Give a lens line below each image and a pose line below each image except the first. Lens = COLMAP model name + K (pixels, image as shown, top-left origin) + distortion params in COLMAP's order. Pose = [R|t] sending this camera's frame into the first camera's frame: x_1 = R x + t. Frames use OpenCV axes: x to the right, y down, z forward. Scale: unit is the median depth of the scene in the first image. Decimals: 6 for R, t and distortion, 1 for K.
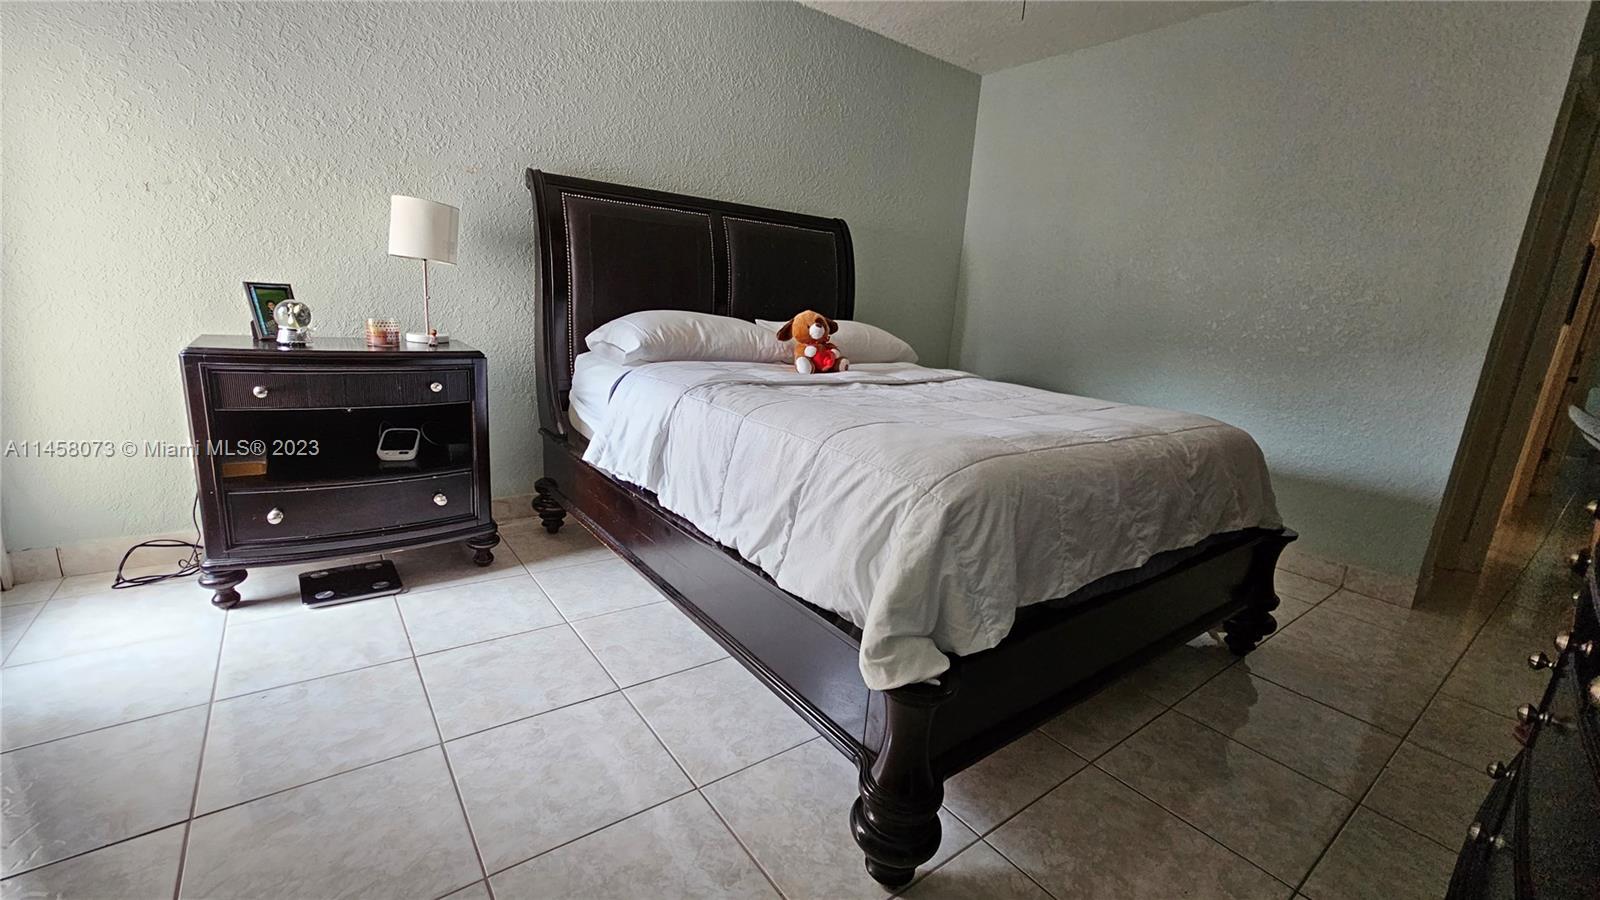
lens RADIAL K [[653.6, 0, 794.2], [0, 653.6, 455.9], [0, 0, 1]] dist [-0.006888, 0.004477]
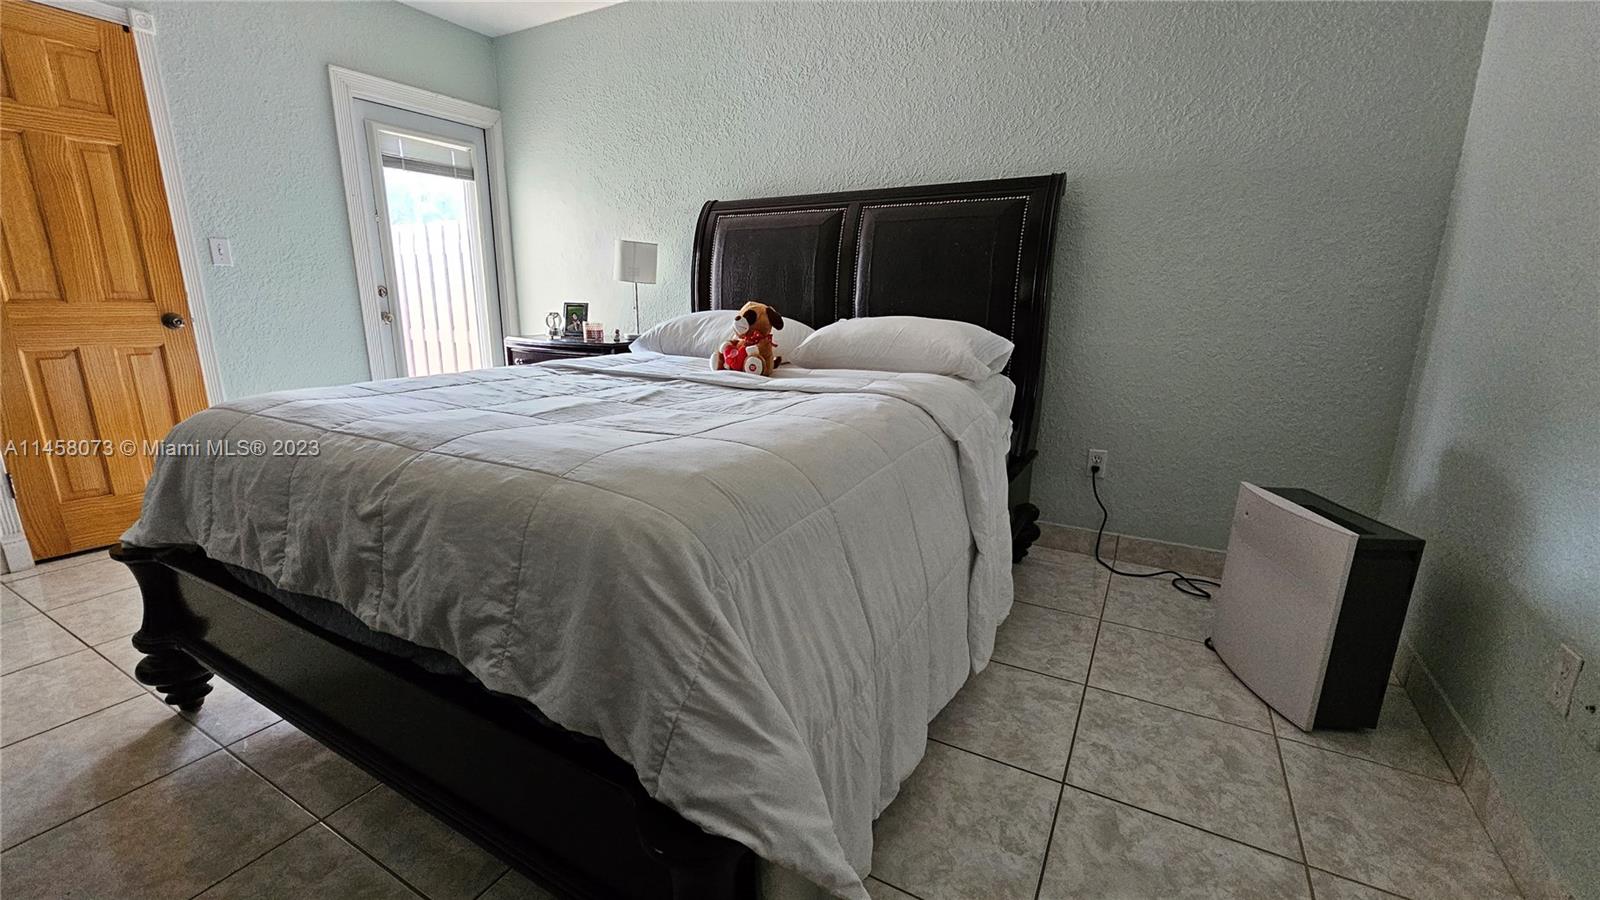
lens RADIAL K [[653.6, 0, 794.2], [0, 653.6, 455.9], [0, 0, 1]] dist [-0.006888, 0.004477]
pose [[0.402190, 0.154493, -0.902427, 0.849607], [-0.197532, 0.977089, 0.079240, -0.098251], [0.893993, 0.146389, 0.423493, 0.690482]]
